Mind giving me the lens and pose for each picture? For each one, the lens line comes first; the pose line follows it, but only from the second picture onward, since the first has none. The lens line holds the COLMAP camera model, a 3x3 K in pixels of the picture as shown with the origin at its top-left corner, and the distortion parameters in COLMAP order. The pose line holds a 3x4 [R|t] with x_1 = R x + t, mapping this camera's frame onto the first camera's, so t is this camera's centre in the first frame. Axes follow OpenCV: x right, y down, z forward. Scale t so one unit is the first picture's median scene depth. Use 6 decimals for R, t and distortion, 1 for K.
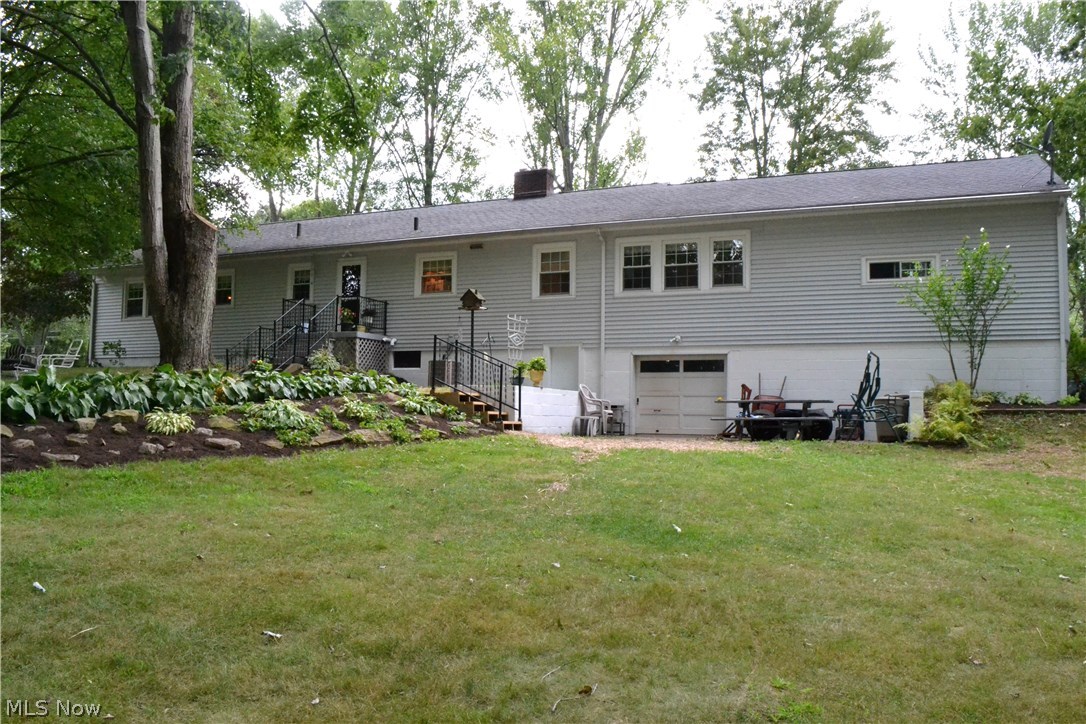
lens RADIAL K [[876.7, 0, 543.0], [0, 876.7, 362.0], [0, 0, 1]] dist [-0.072438, -0.002239]
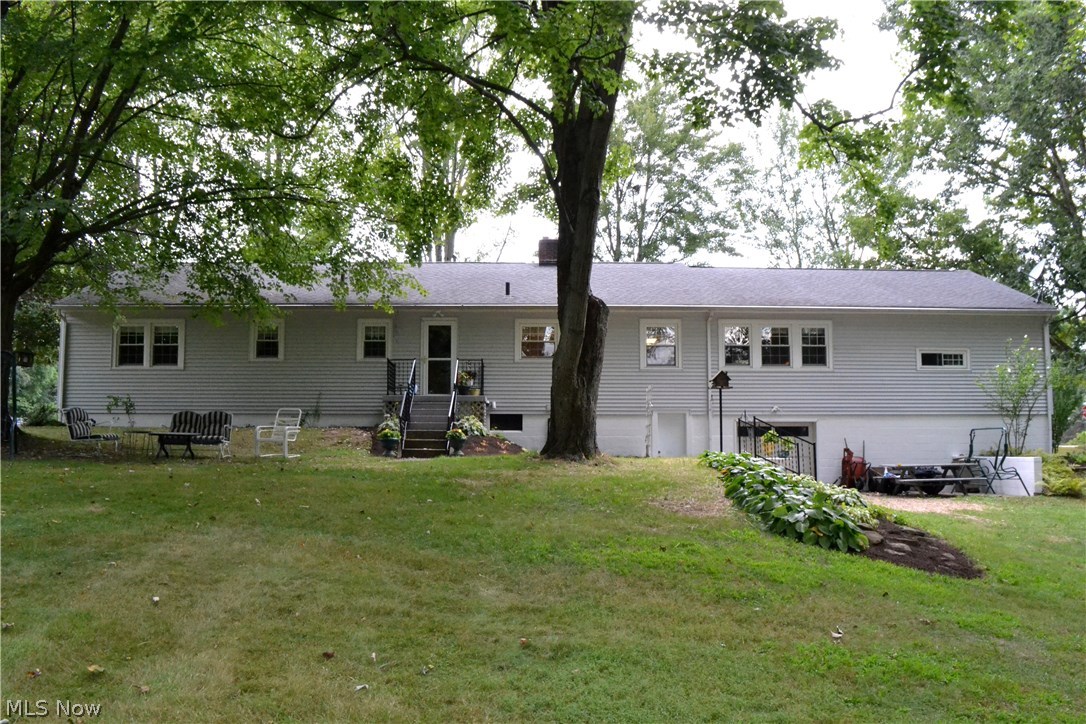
lens RADIAL K [[876.7, 0, 543.0], [0, 876.7, 362.0], [0, 0, 1]] dist [-0.072438, -0.002239]
pose [[0.905318, 0.053884, 0.421304, -0.618555], [-0.013842, 0.995136, -0.097533, 0.029612], [-0.424510, 0.082466, 0.901660, 0.073442]]
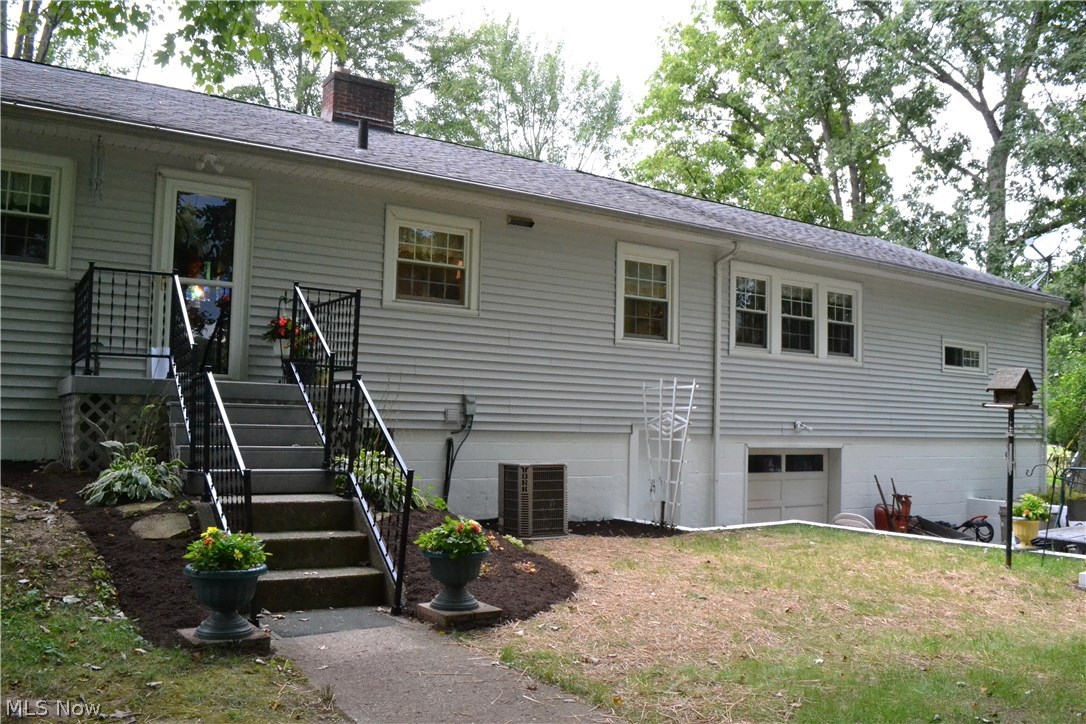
lens RADIAL K [[876.7, 0, 543.0], [0, 876.7, 362.0], [0, 0, 1]] dist [-0.072438, -0.002239]
pose [[0.559391, 0.056364, 0.826985, -0.522455], [-0.073127, 0.997151, -0.018497, -0.048531], [-0.825672, -0.050128, 0.561919, 0.775593]]
